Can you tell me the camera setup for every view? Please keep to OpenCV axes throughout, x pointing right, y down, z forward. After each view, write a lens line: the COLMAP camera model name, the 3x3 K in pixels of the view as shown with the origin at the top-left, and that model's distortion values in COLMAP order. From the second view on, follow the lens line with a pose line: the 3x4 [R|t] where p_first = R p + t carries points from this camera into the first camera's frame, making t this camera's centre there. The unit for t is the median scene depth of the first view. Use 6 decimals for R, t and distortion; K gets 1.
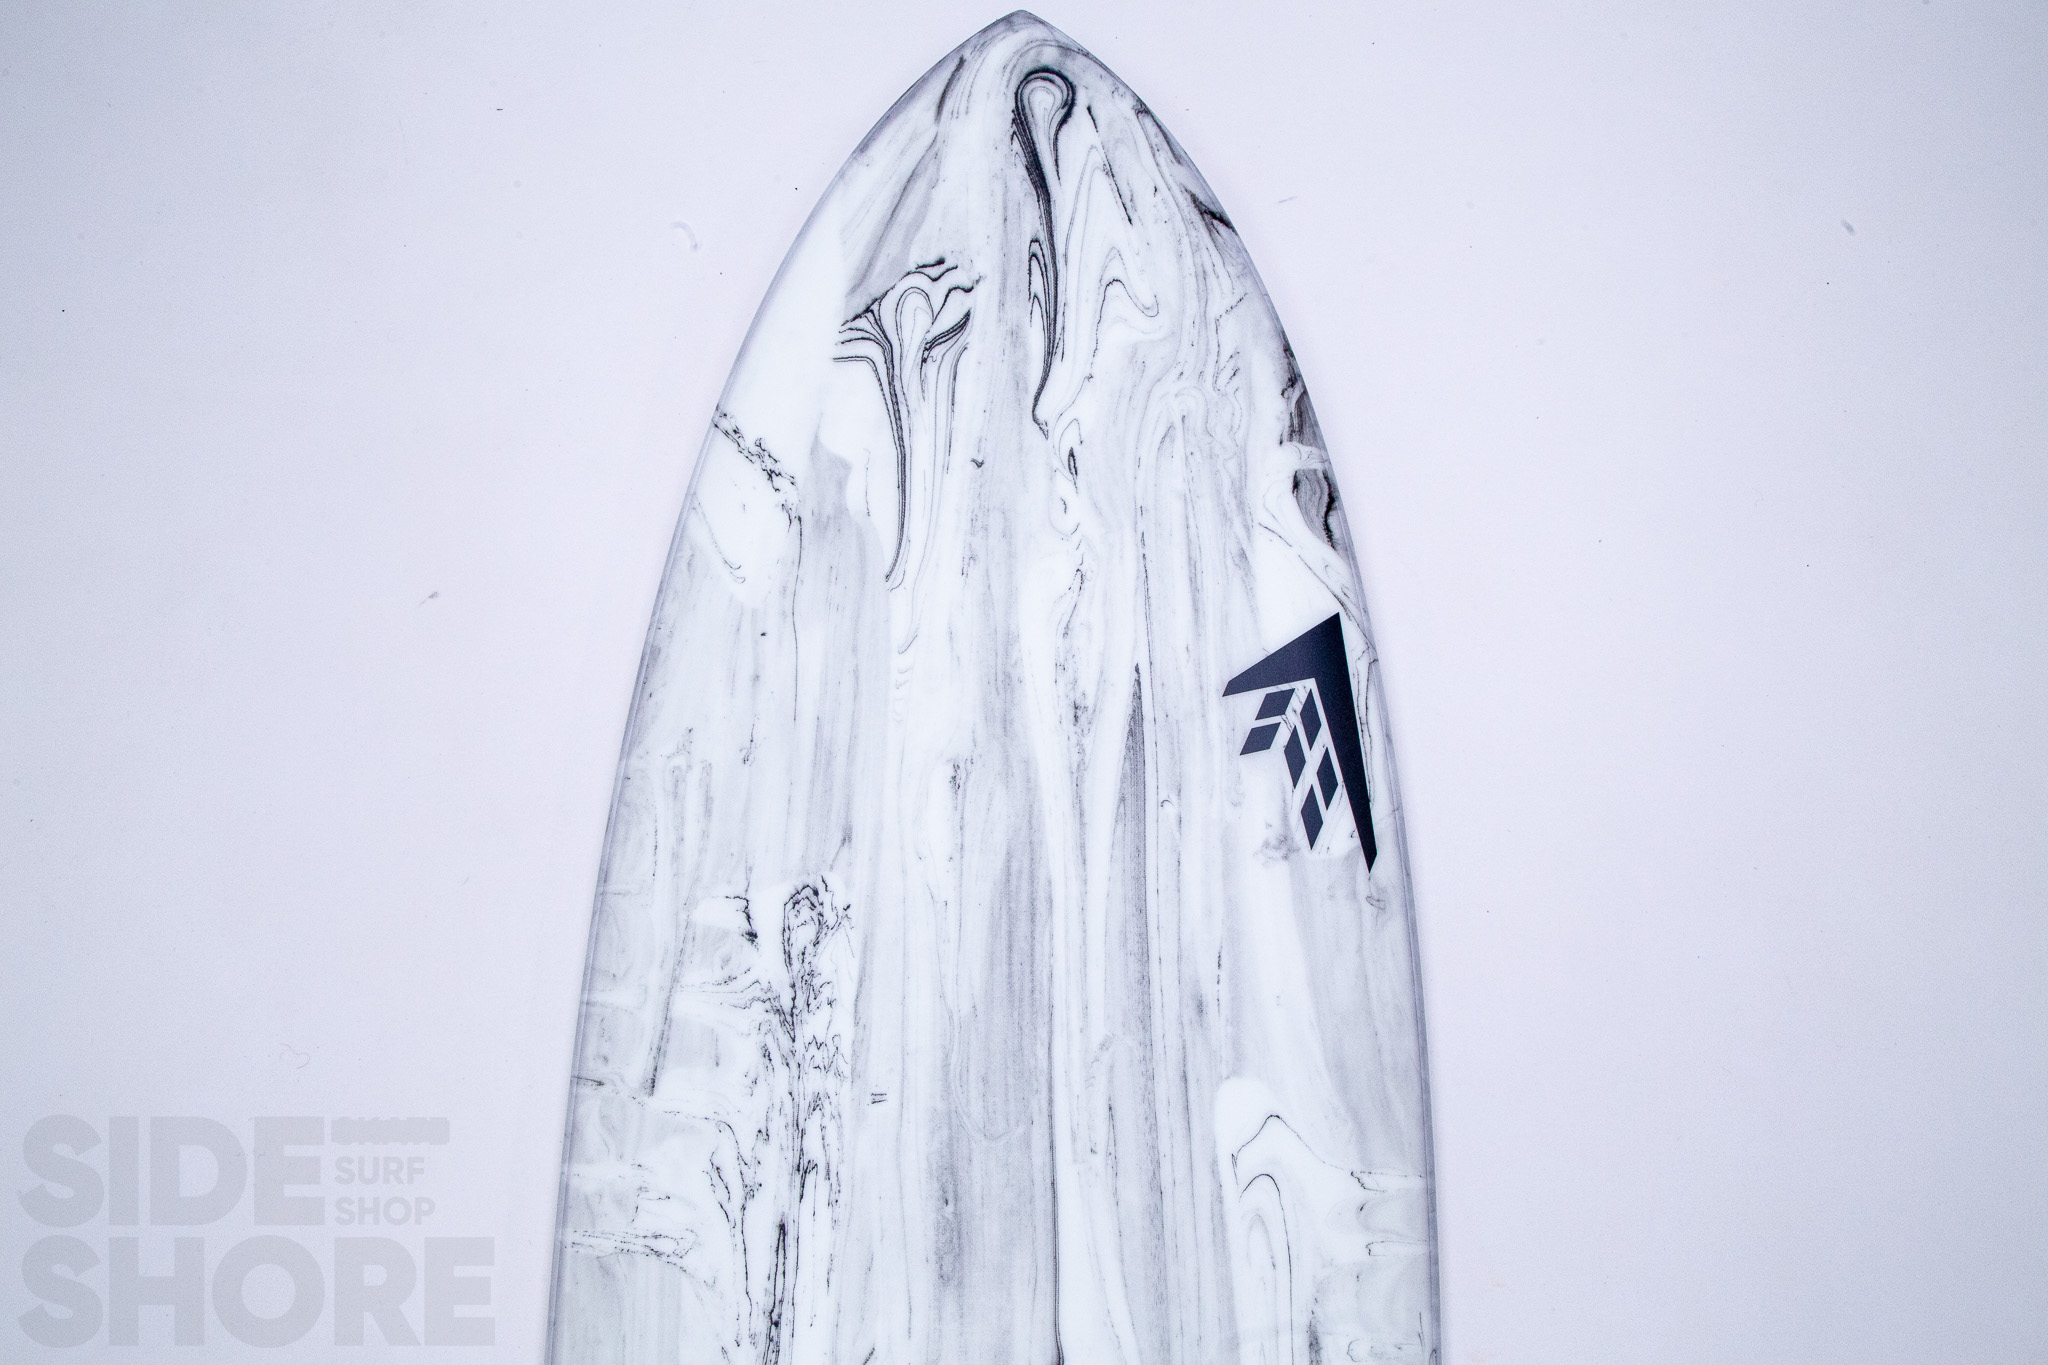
lens RADIAL K [[1653.3, 0, 1024.1], [0, 1653.3, 669.4], [0, 0, 1]] dist [-0.078950, 0.035761]
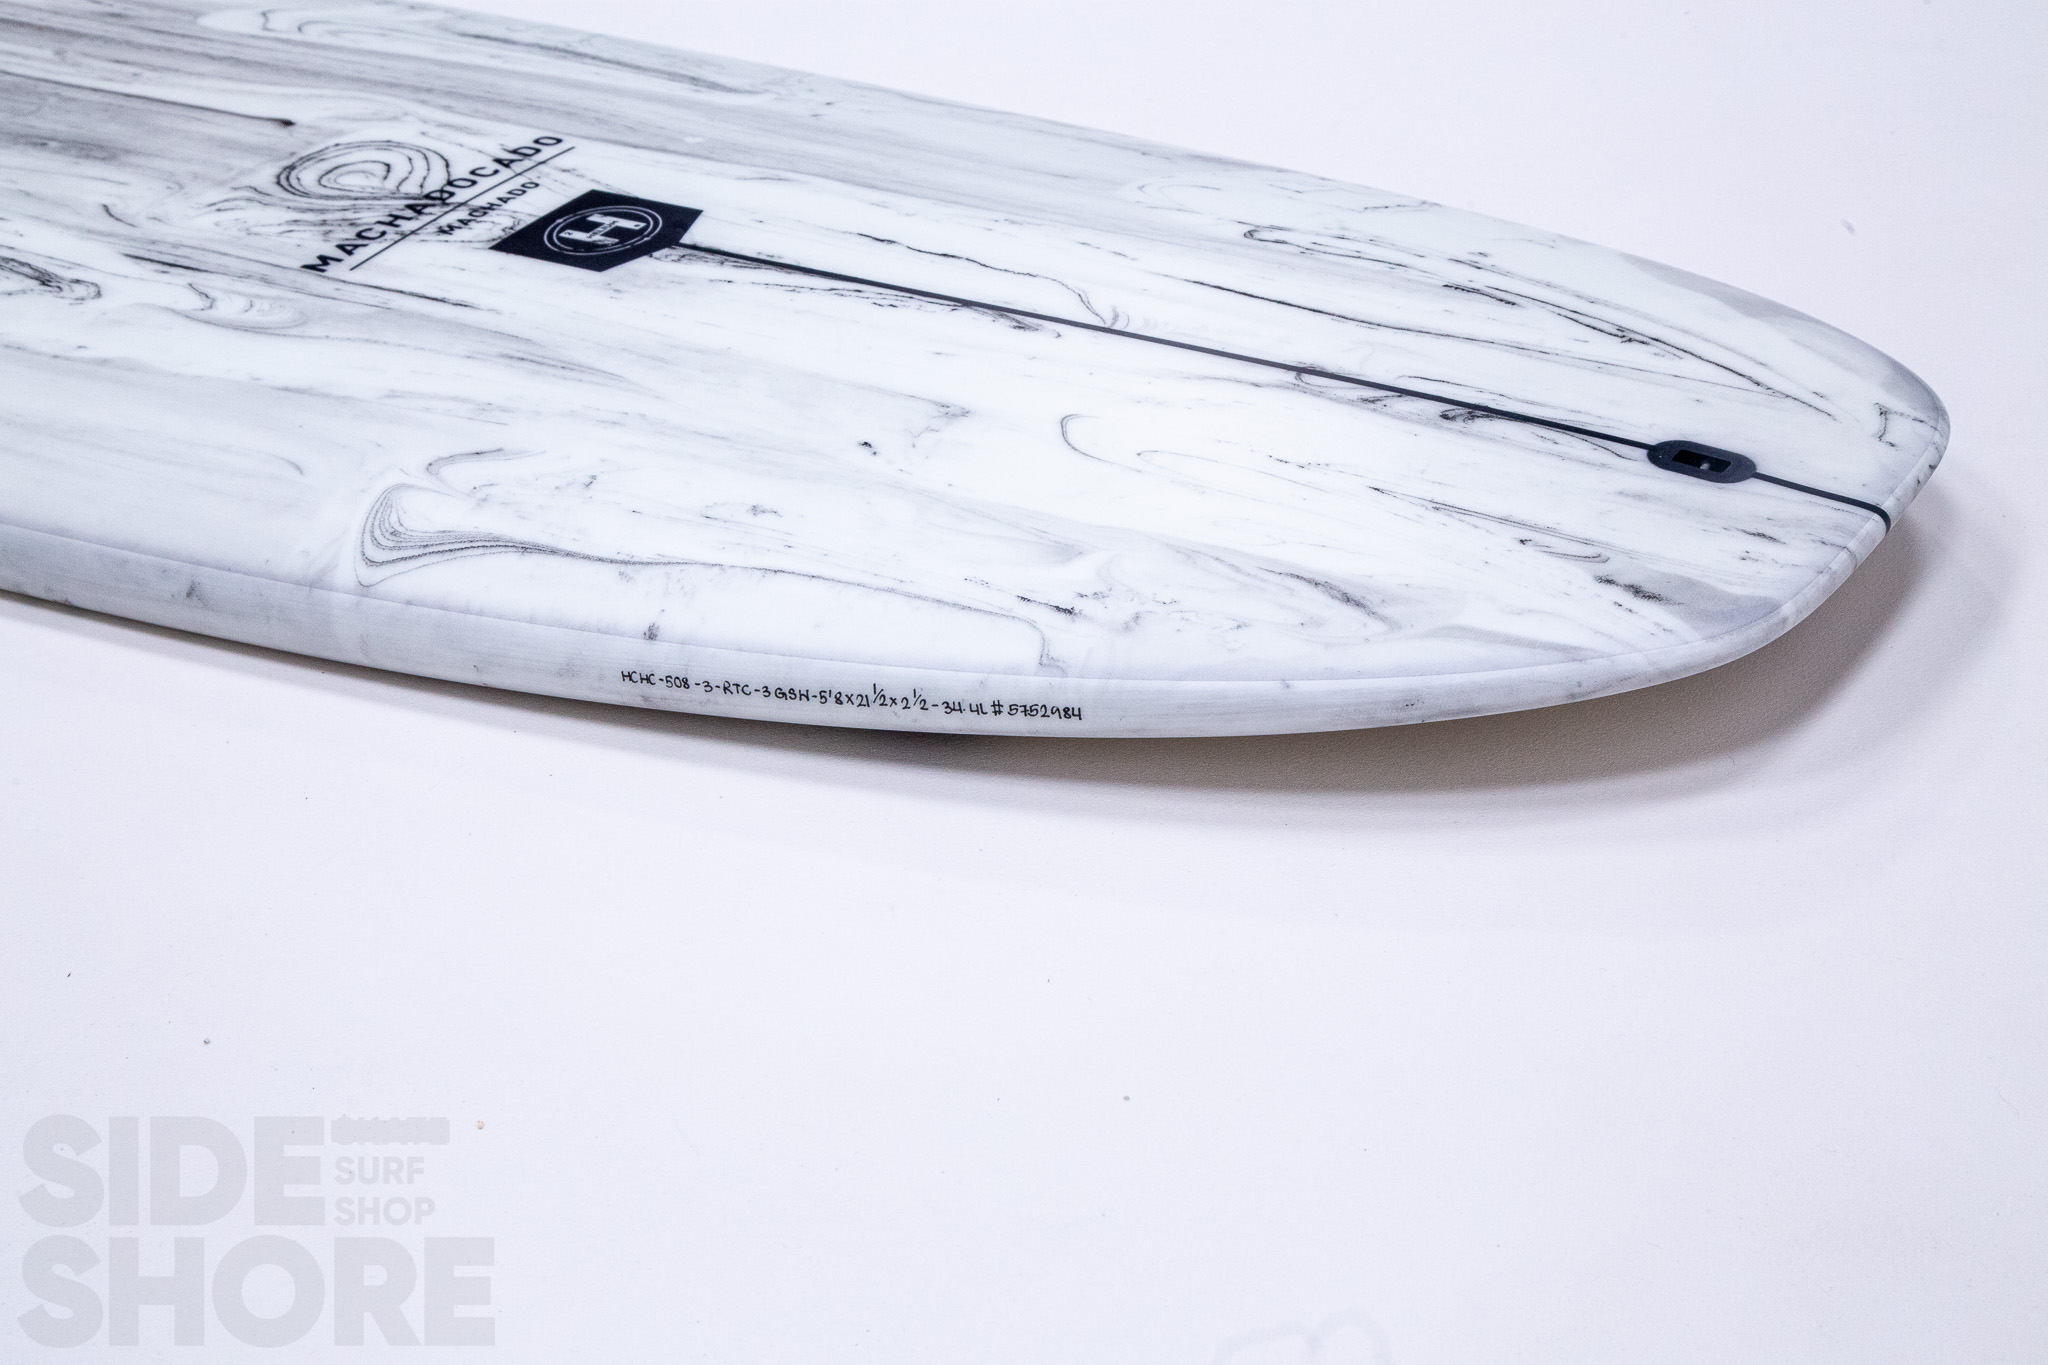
lens RADIAL K [[3067.0, 0, 1033.2], [0, 3067.0, 681.6], [0, 0, 1]] dist [0.159139, 0.000000]
pose [[0.534105, -0.464641, 0.706286, -0.922269], [0.822117, 0.480243, -0.305763, 1.224273], [-0.197119, 0.743959, 0.638490, 0.115427]]
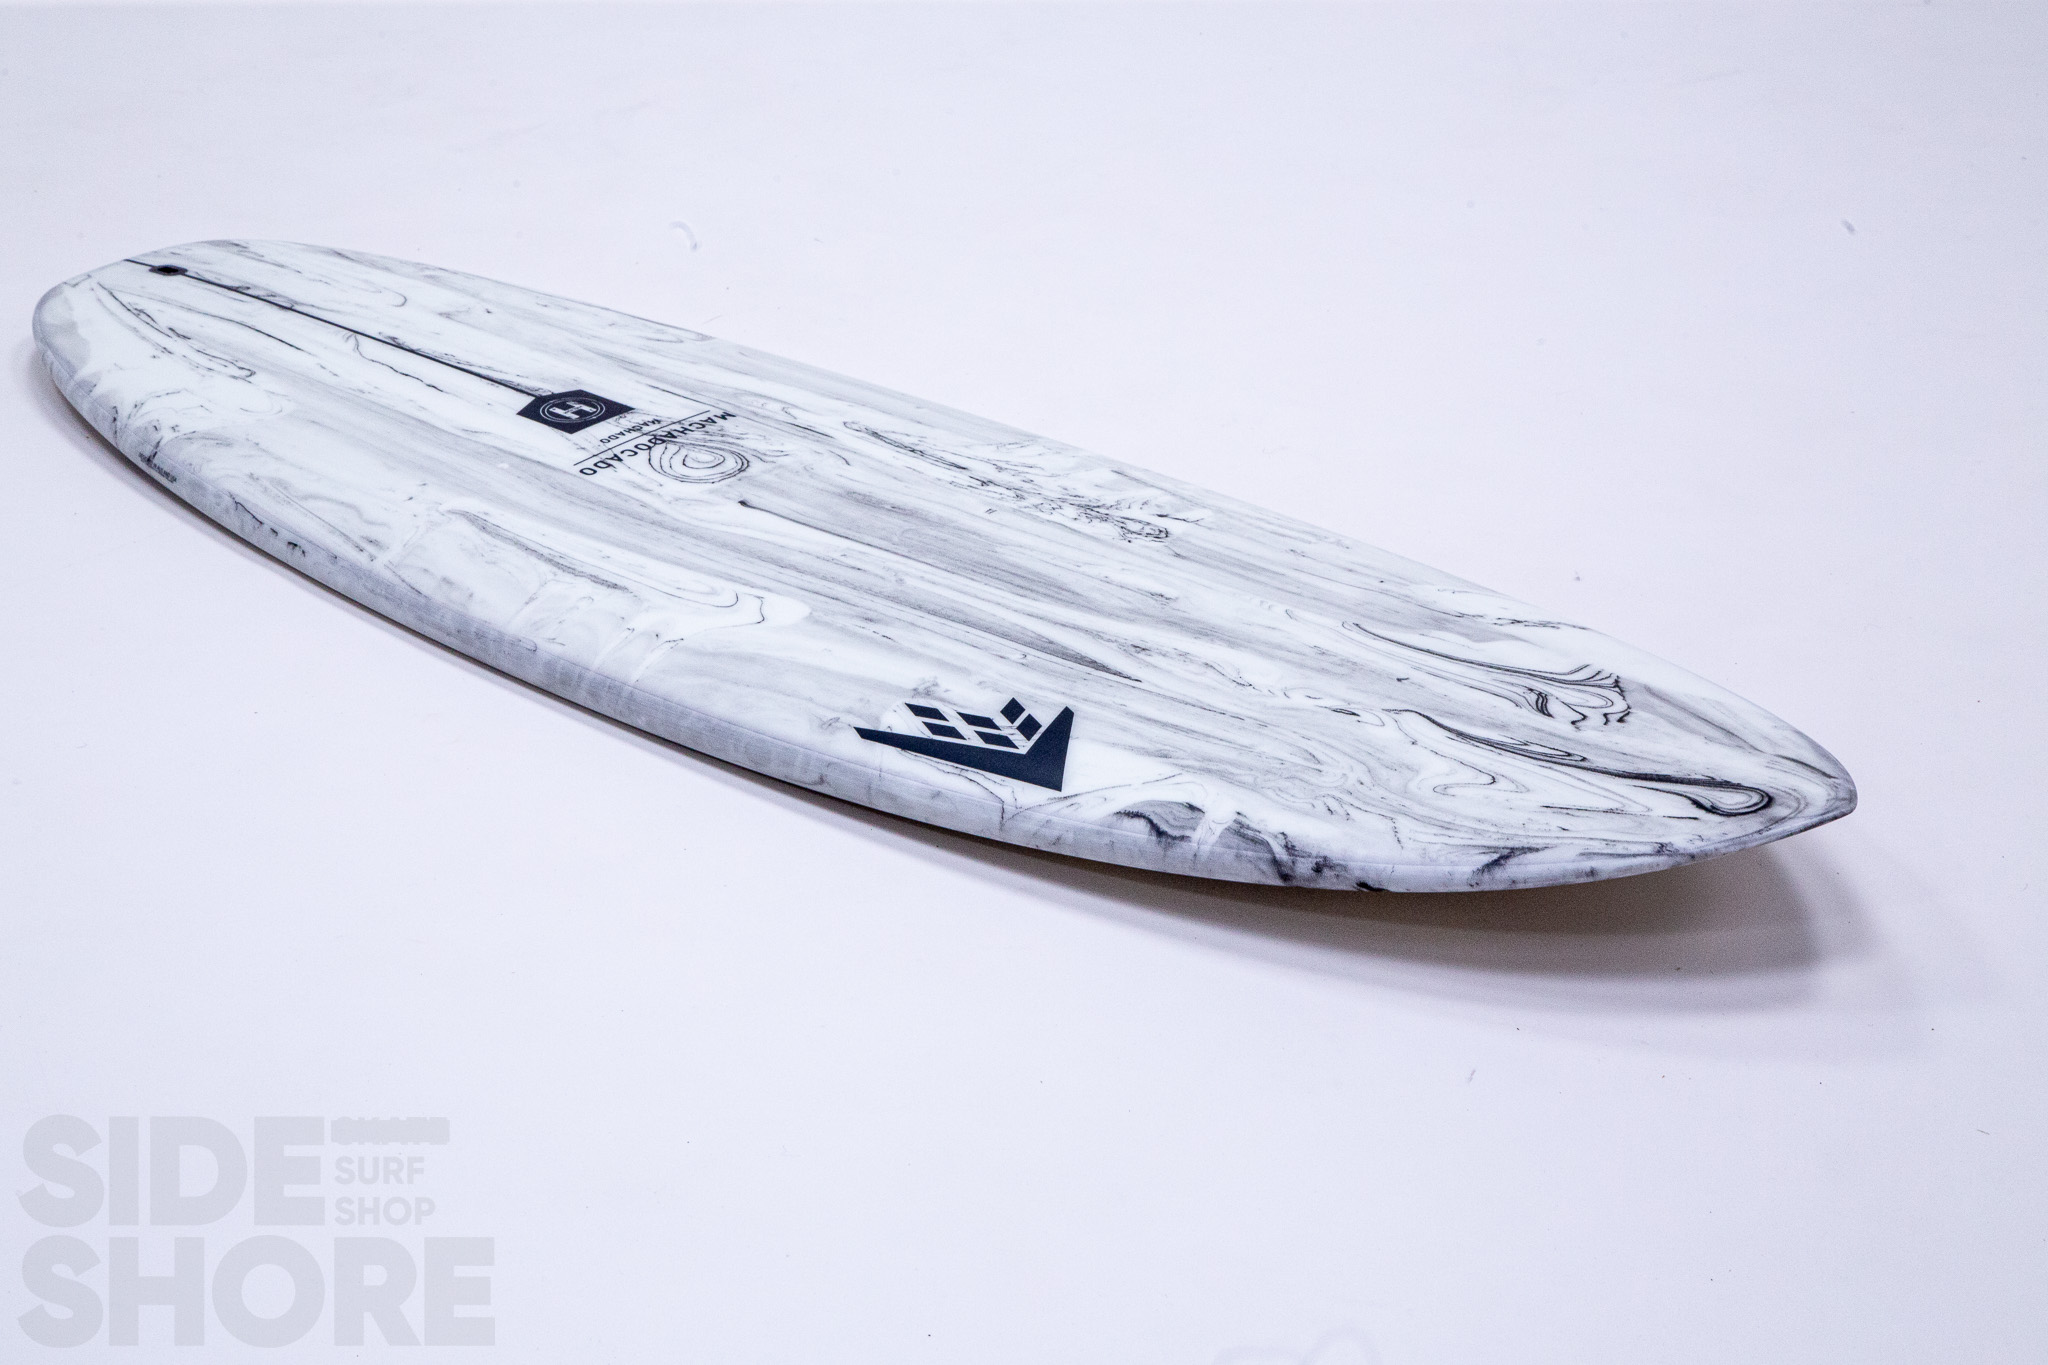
lens RADIAL K [[3997.5, 0, 1026.8], [0, 3997.5, 683.8], [0, 0, 1]] dist [0.287341, 0.000000]
pose [[-0.643613, 0.365220, -0.672590, 1.885700], [-0.714969, 0.026667, 0.698647, -1.784016], [0.273096, 0.930539, 0.243958, 0.370171]]
